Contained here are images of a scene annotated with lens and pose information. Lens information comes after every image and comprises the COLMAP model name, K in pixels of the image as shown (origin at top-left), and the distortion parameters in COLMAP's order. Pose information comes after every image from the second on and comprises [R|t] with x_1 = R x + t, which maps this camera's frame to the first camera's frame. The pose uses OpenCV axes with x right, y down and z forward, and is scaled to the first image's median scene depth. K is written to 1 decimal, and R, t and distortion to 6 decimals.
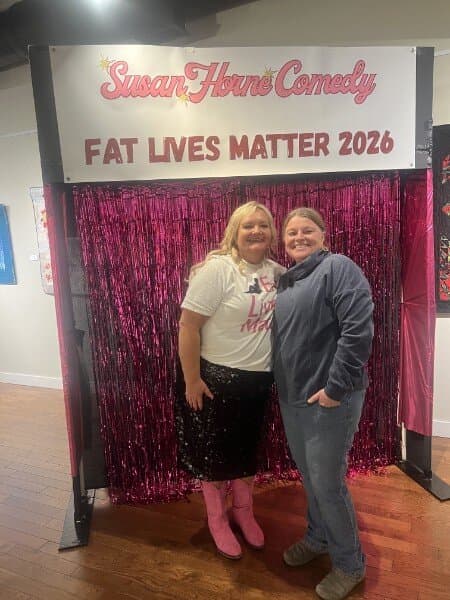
lens RADIAL K [[459.6, 0, 222.1], [0, 459.6, 300.5], [0, 0, 1]] dist [0.026684, -0.036357]
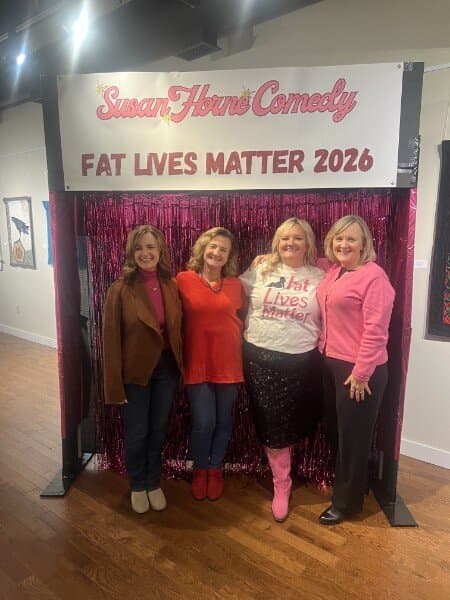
lens RADIAL K [[459.6, 0, 229.0], [0, 459.6, 303.1], [0, 0, 1]] dist [0.026684, -0.036357]
pose [[0.965303, 0.095704, -0.242962, 0.358835], [-0.090660, 0.995371, 0.031887, -0.042528], [0.244889, -0.008754, 0.969512, -0.041964]]
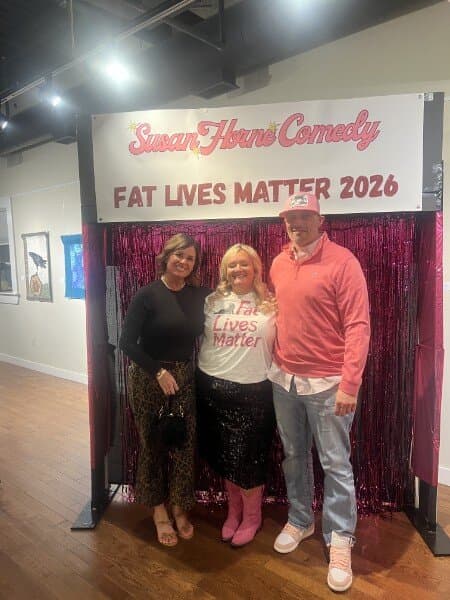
lens RADIAL K [[459.6, 0, 220.8], [0, 459.6, 299.3], [0, 0, 1]] dist [0.026684, -0.036357]
pose [[0.961214, 0.057002, -0.269849, 0.297805], [-0.071373, 0.996490, -0.043739, -0.021181], [0.266409, 0.061302, 0.961909, -0.071445]]
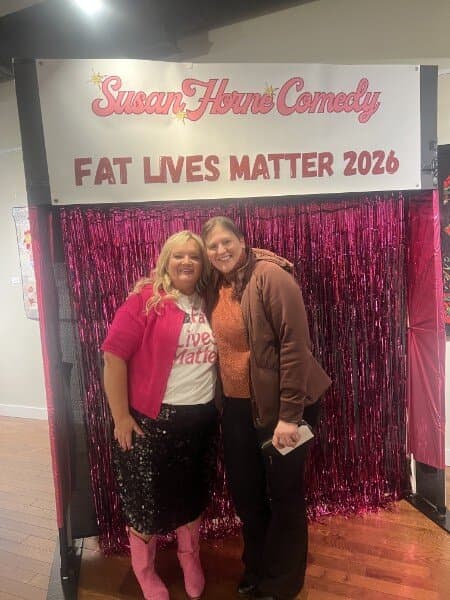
lens RADIAL K [[459.6, 0, 227.2], [0, 459.6, 295.9], [0, 0, 1]] dist [0.026684, -0.036357]
pose [[0.999029, -0.009542, 0.043016, -0.031564], [0.011337, 0.999067, -0.041667, -0.029852], [-0.042578, 0.042114, 0.998205, 0.069898]]
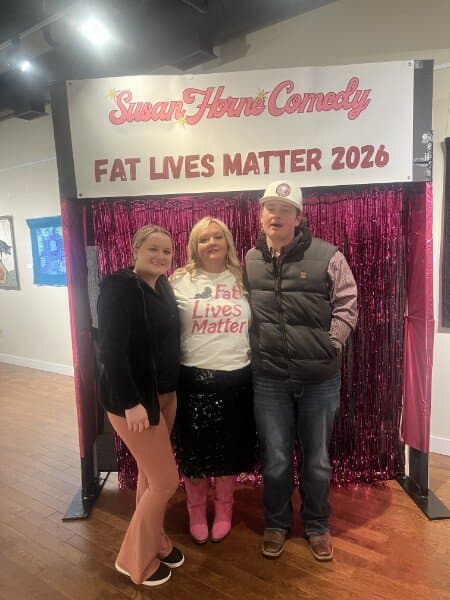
lens RADIAL K [[459.6, 0, 226.3], [0, 459.6, 305.0], [0, 0, 1]] dist [0.026684, -0.036357]
pose [[0.982533, 0.036921, -0.182388, 0.228598], [-0.038805, 0.999224, -0.006768, 0.003065], [0.181997, 0.013727, 0.983203, -0.053254]]
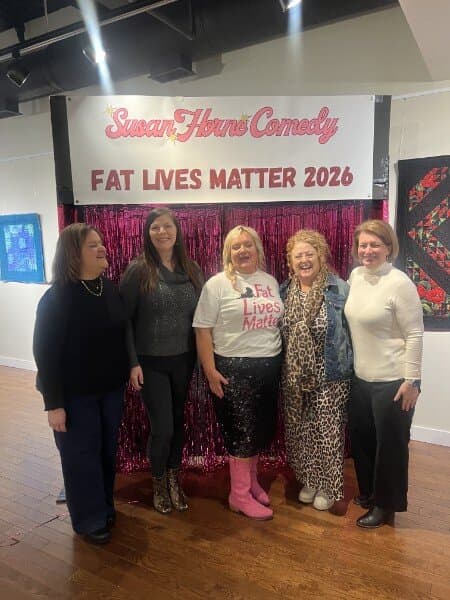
lens RADIAL K [[459.6, 0, 222.4], [0, 459.6, 305.9], [0, 0, 1]] dist [0.026684, -0.036357]
pose [[0.995816, 0.045807, -0.079068, 0.157282], [-0.046110, 0.998934, -0.002017, 0.001018], [0.078892, 0.005654, 0.996867, -0.192782]]
